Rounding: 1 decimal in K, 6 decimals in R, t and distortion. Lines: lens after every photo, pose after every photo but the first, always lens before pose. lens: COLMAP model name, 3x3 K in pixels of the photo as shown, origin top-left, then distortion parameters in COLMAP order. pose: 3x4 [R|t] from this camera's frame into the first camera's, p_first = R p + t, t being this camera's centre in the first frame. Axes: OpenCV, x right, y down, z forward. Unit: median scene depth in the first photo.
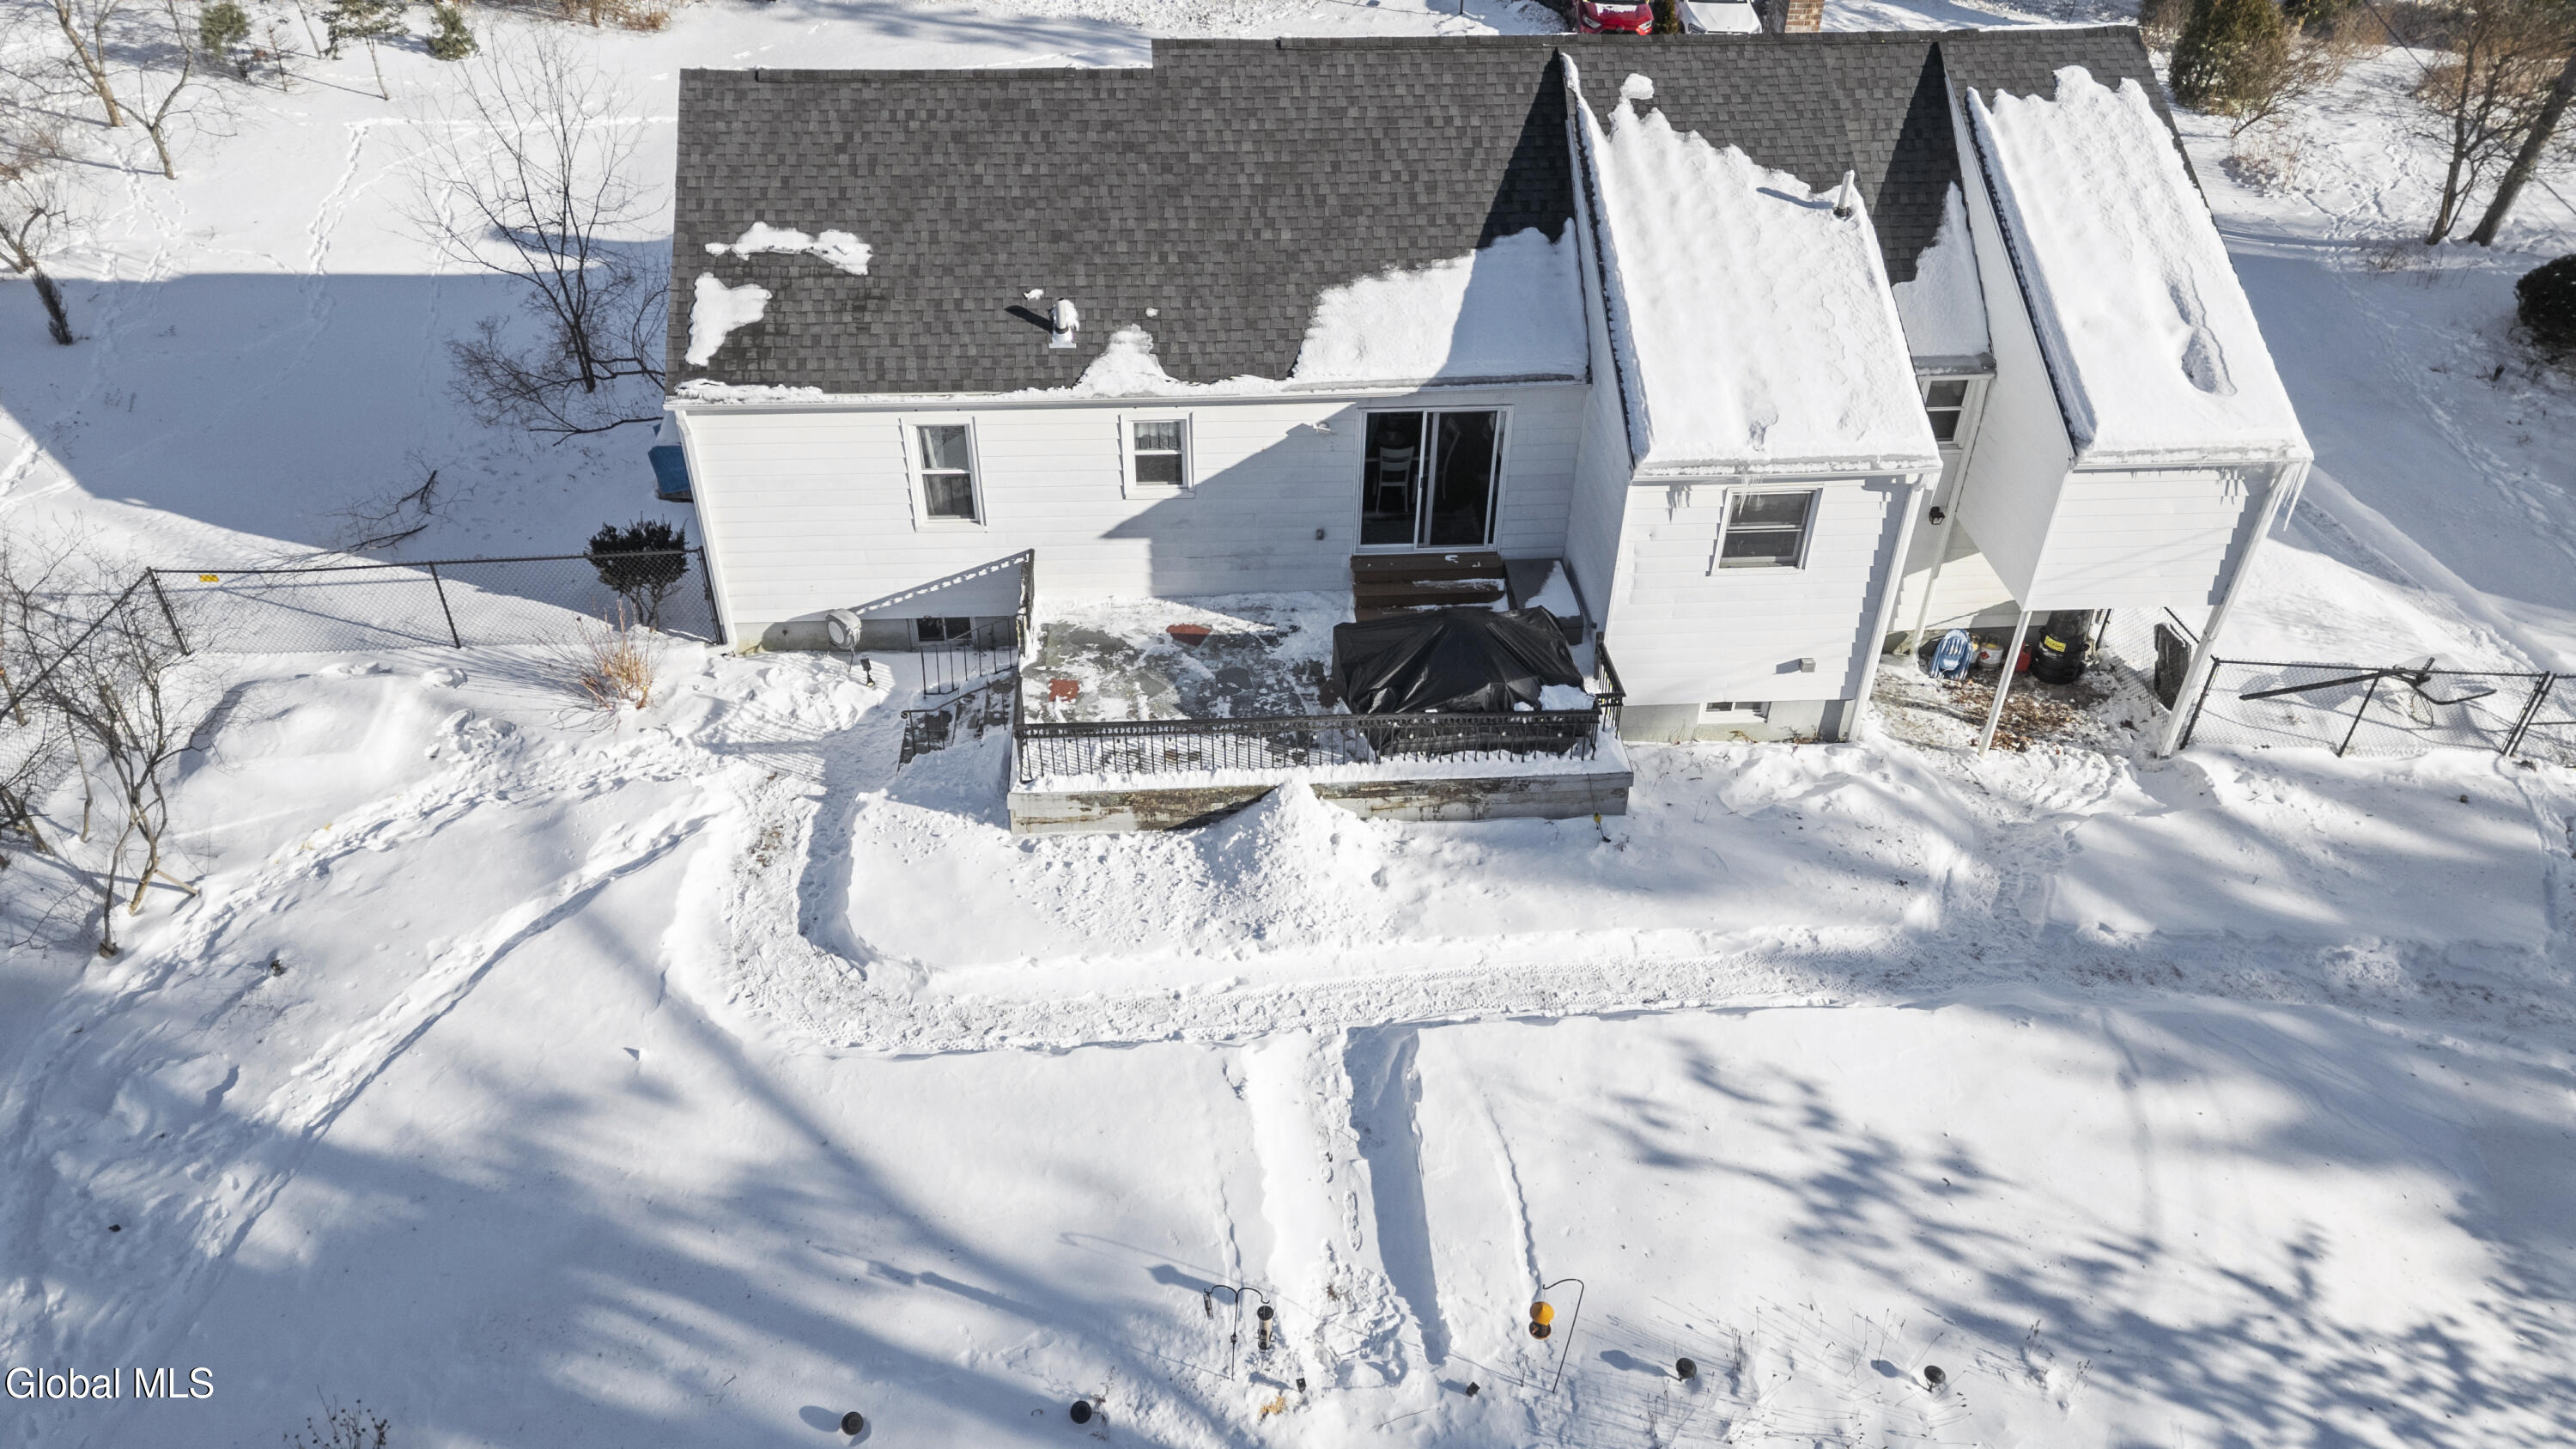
lens RADIAL K [[1796.5, 0, 1288.0], [0, 1796.5, 724.5], [0, 0, 1]] dist [0.105840, -0.150331]
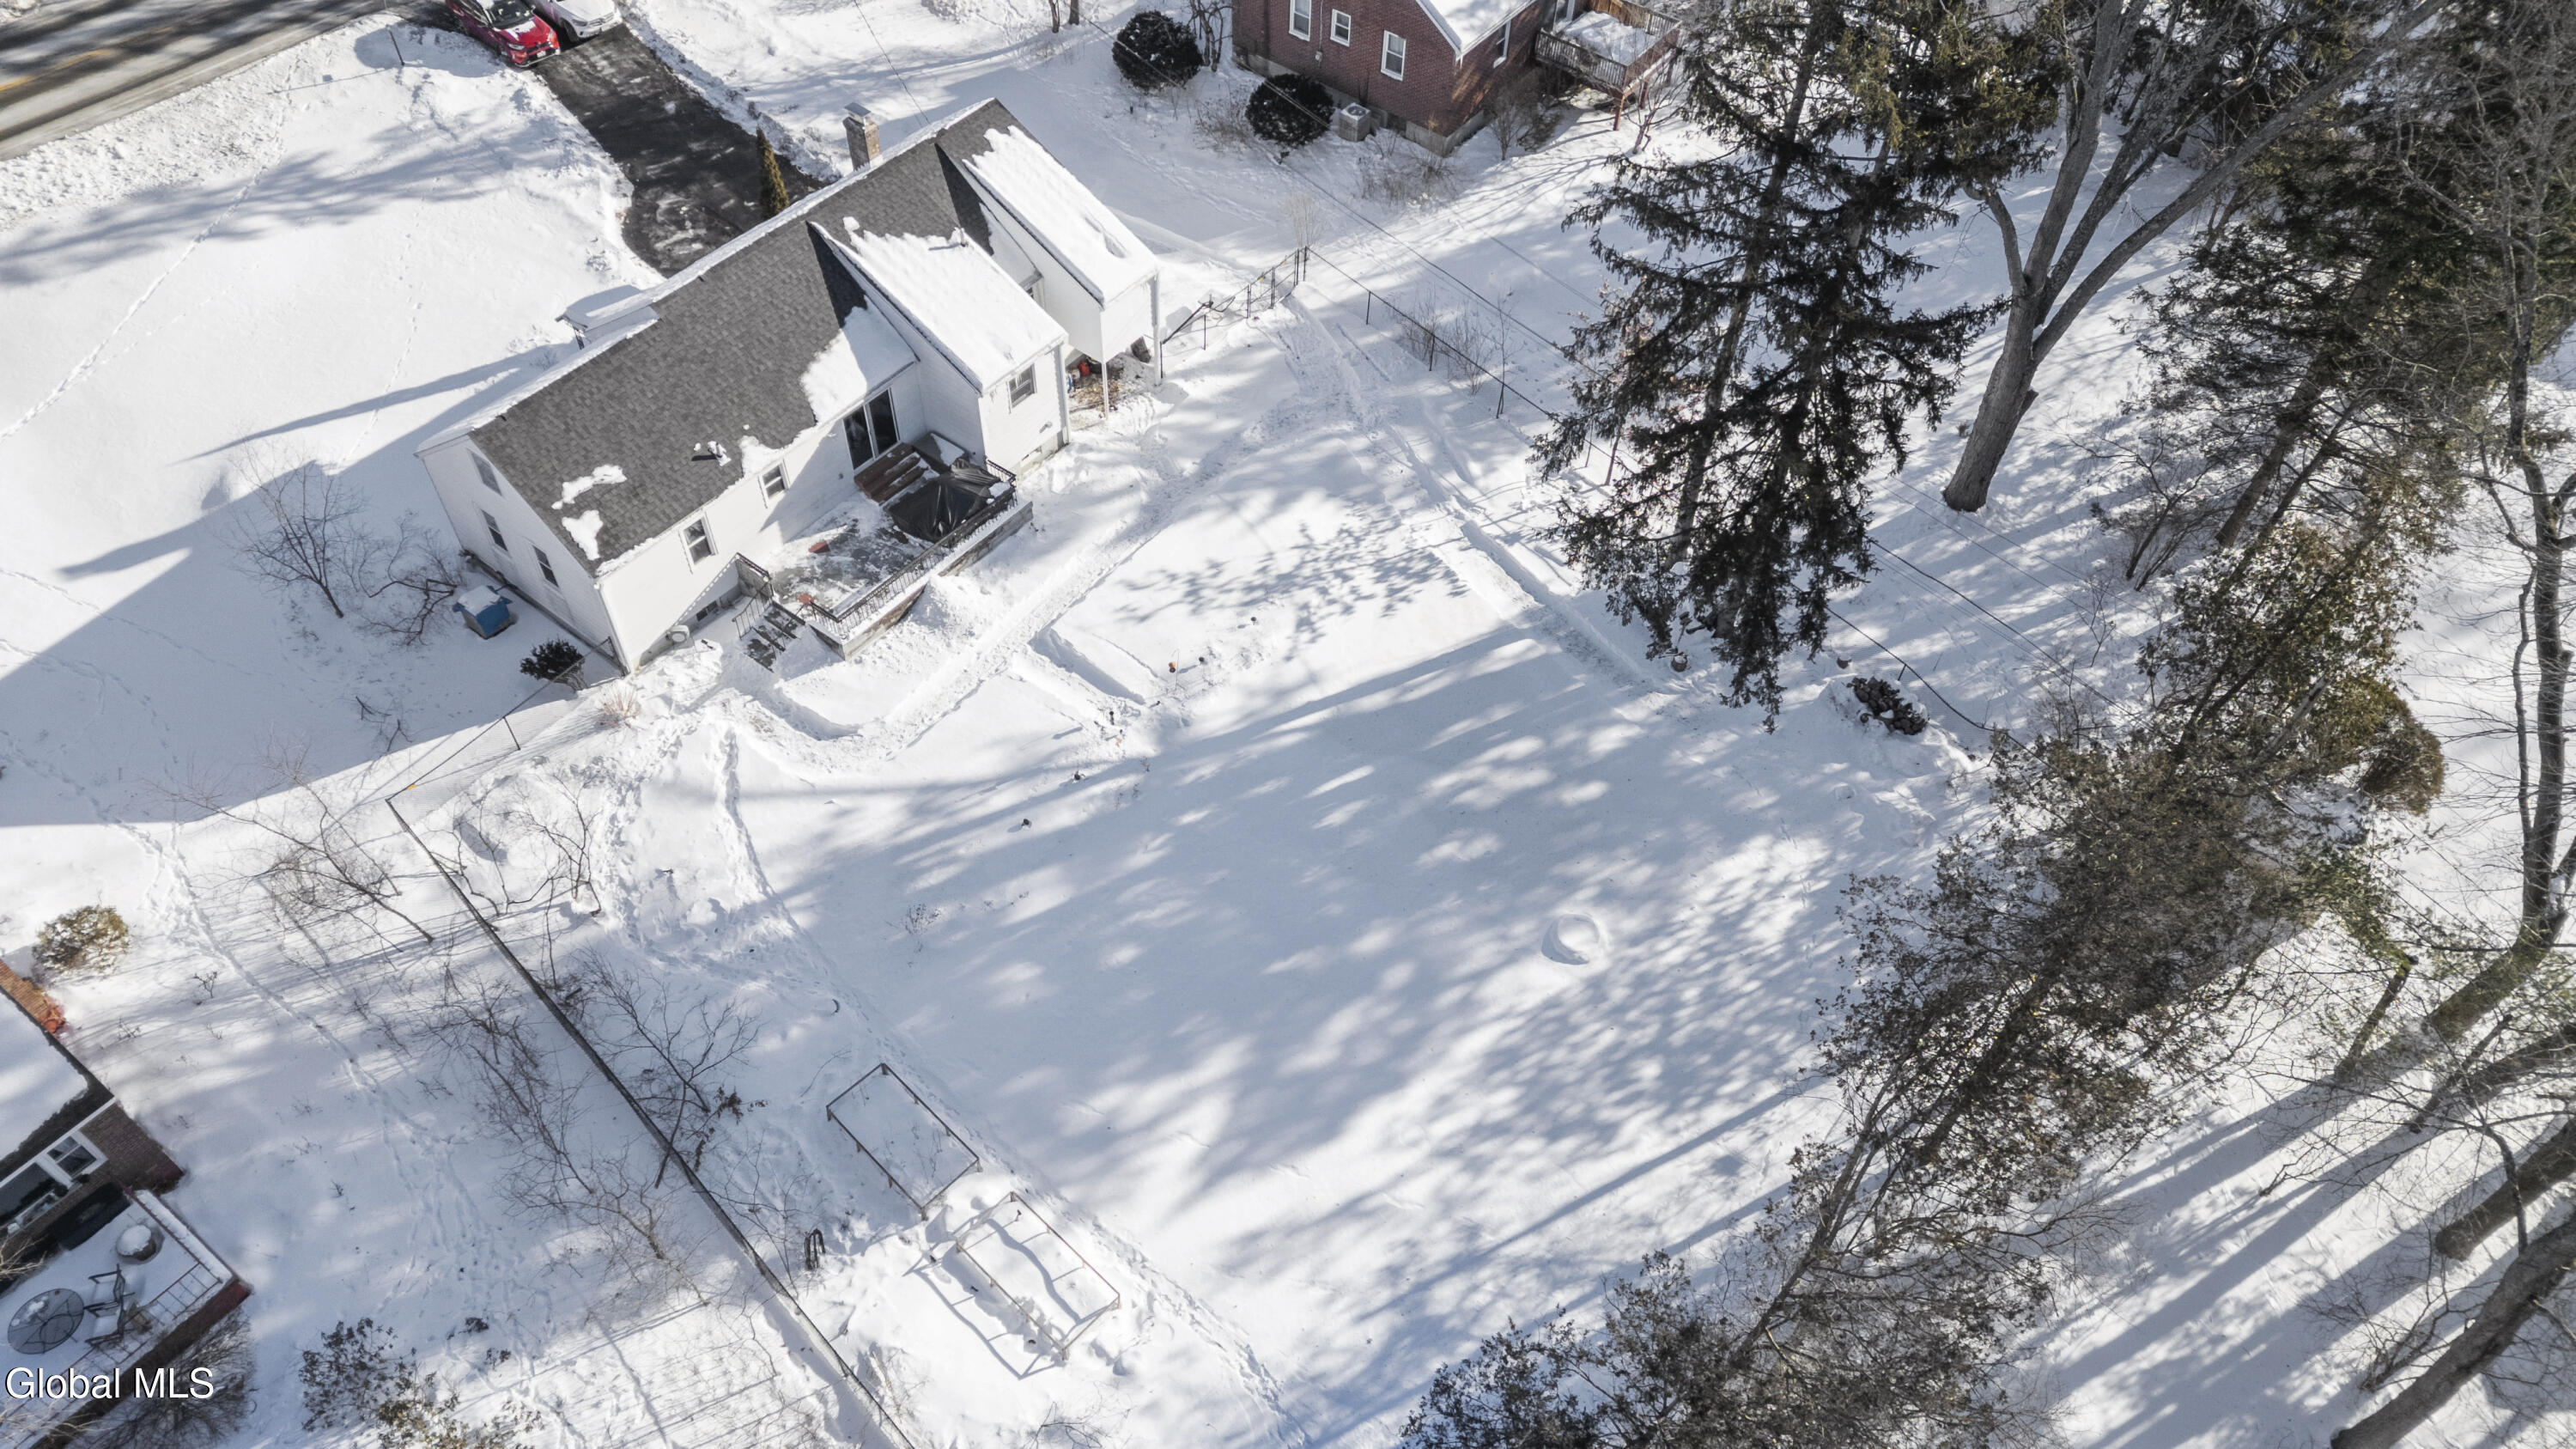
lens RADIAL K [[1796.5, 0, 1288.0], [0, 1796.5, 724.5], [0, 0, 1]] dist [0.105840, -0.150331]
pose [[0.663020, -0.569620, 0.485734, -0.883764], [0.427008, 0.820716, 0.379592, -0.475462], [-0.614873, -0.044265, 0.787383, -1.089462]]
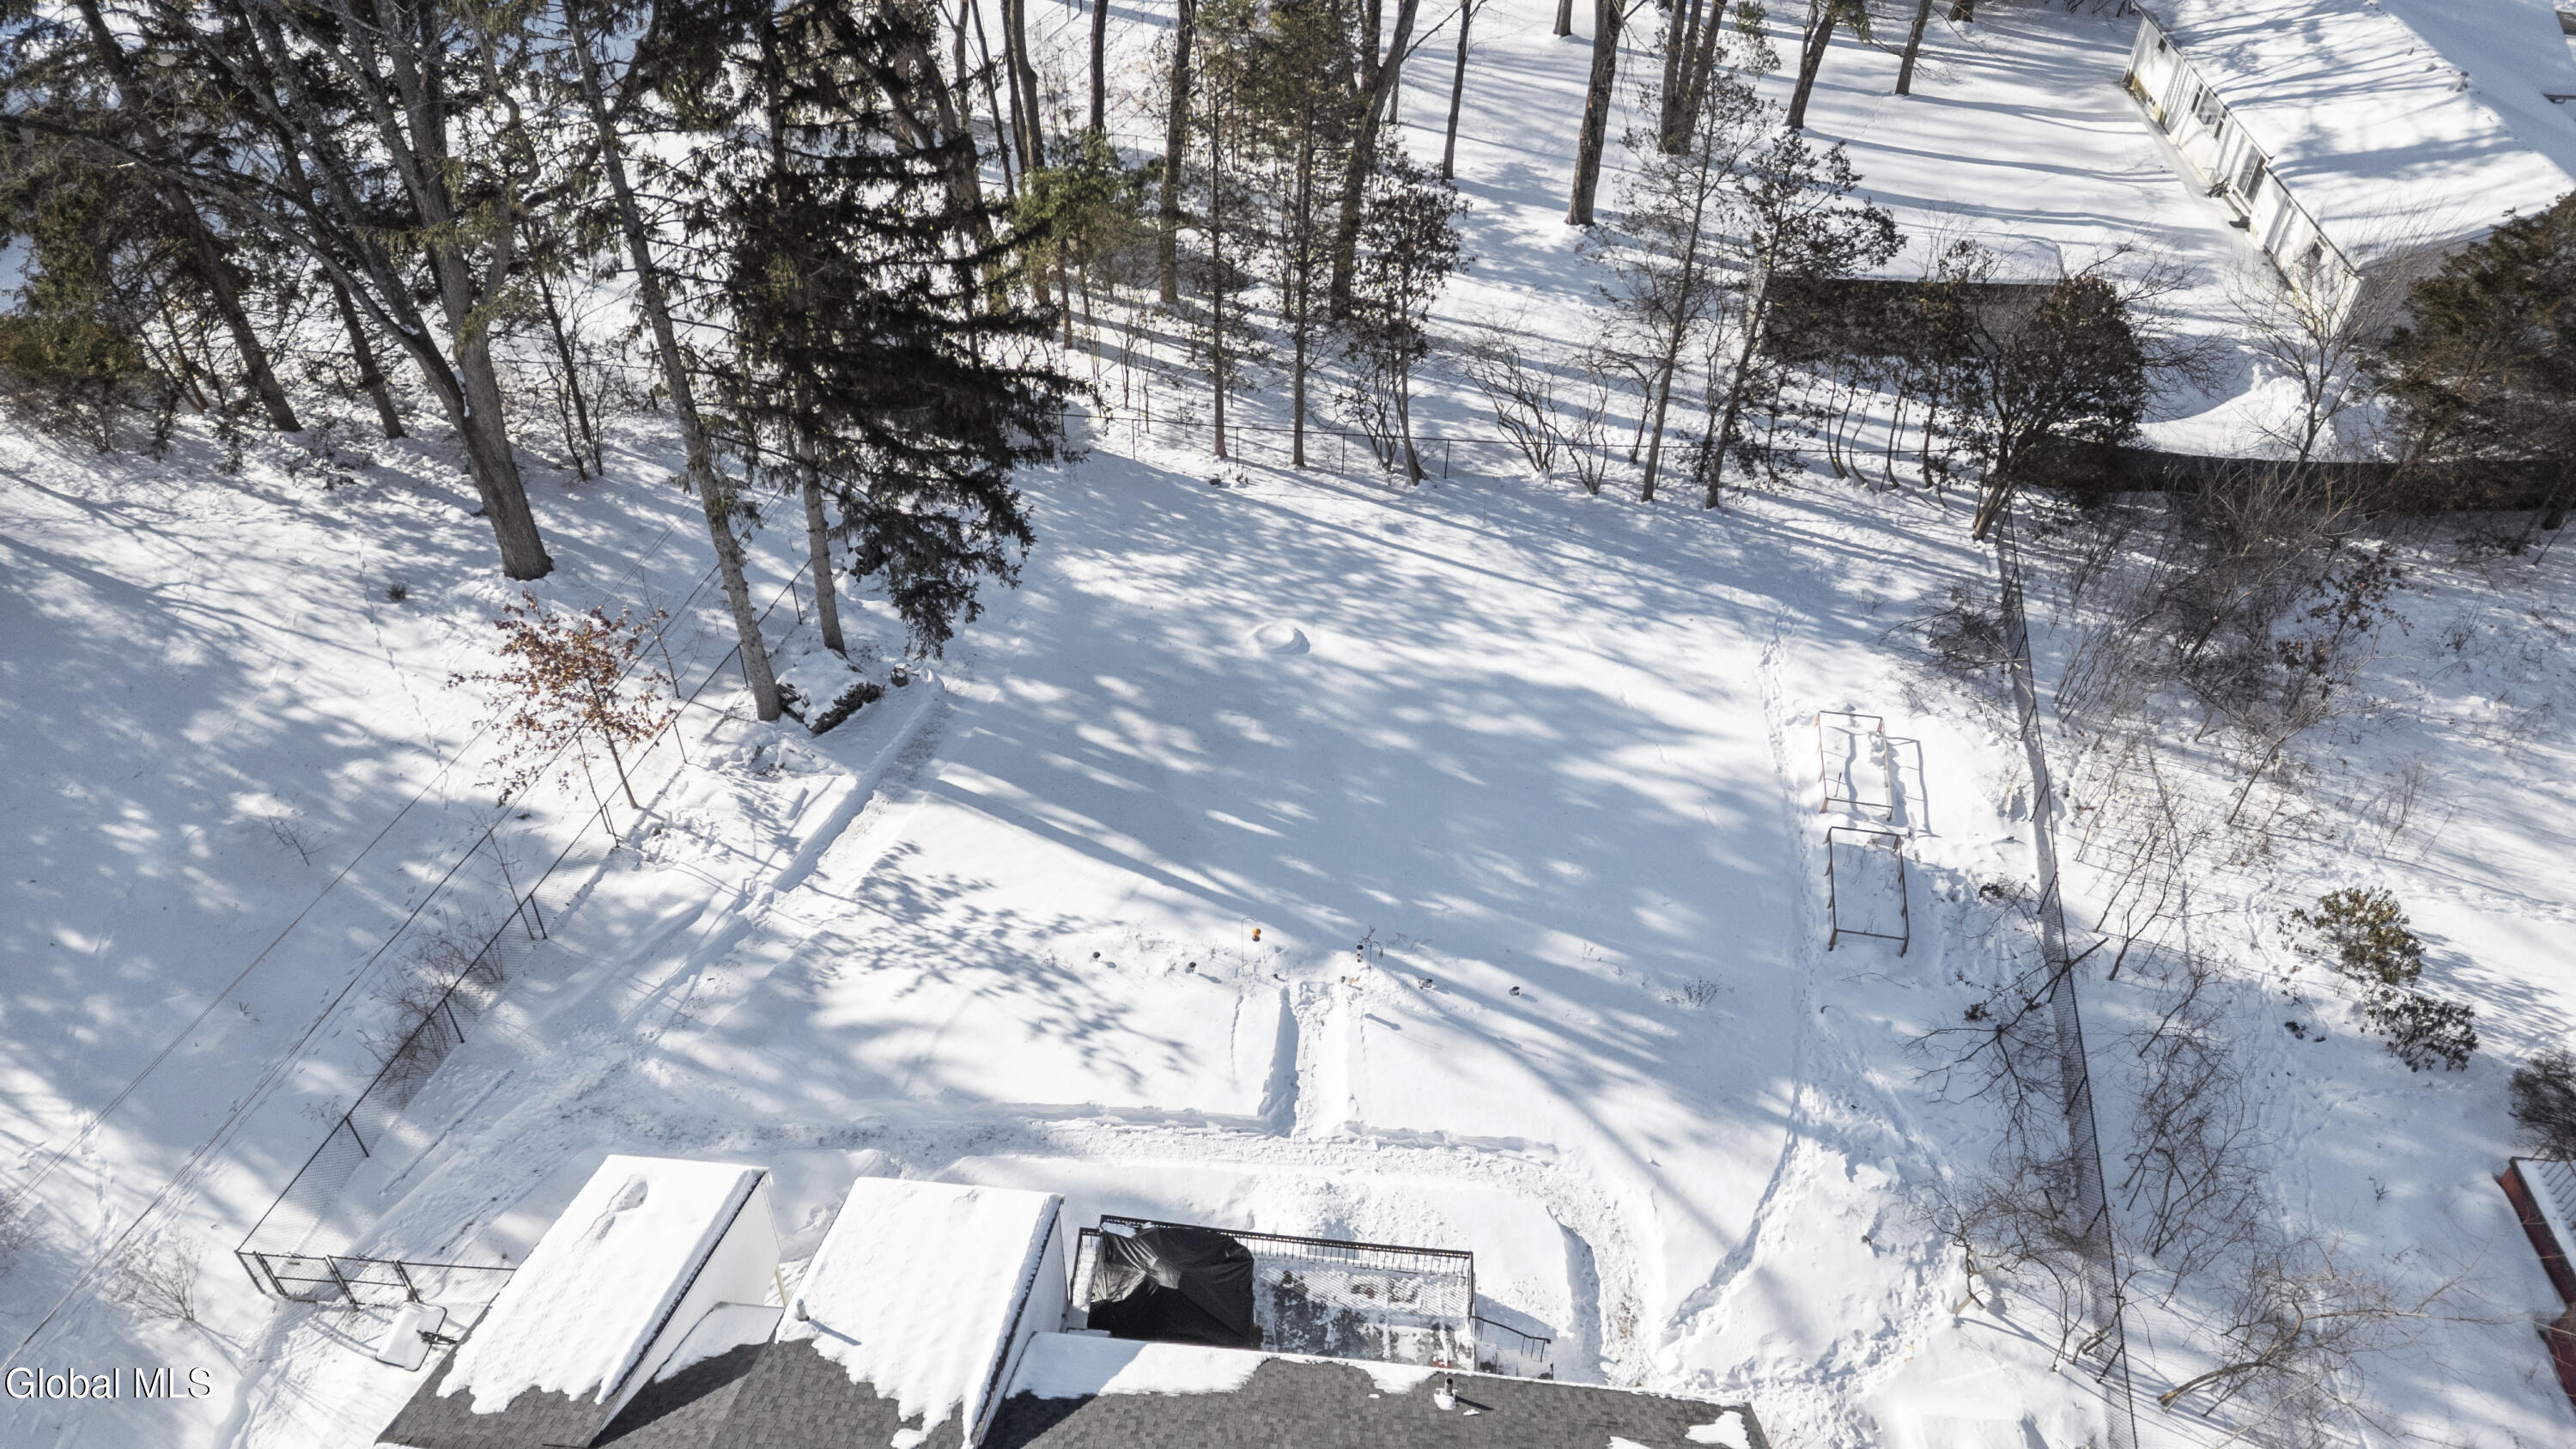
lens RADIAL K [[1818.4, 0, 1322.5], [0, 1818.4, 644.1], [0, 0, 1]] dist [0.070634, -0.103969]
pose [[-0.988377, -0.128527, 0.081192, -0.074638], [0.046200, 0.254874, 0.965870, -1.534179], [-0.144834, 0.958395, -0.245973, 0.813009]]
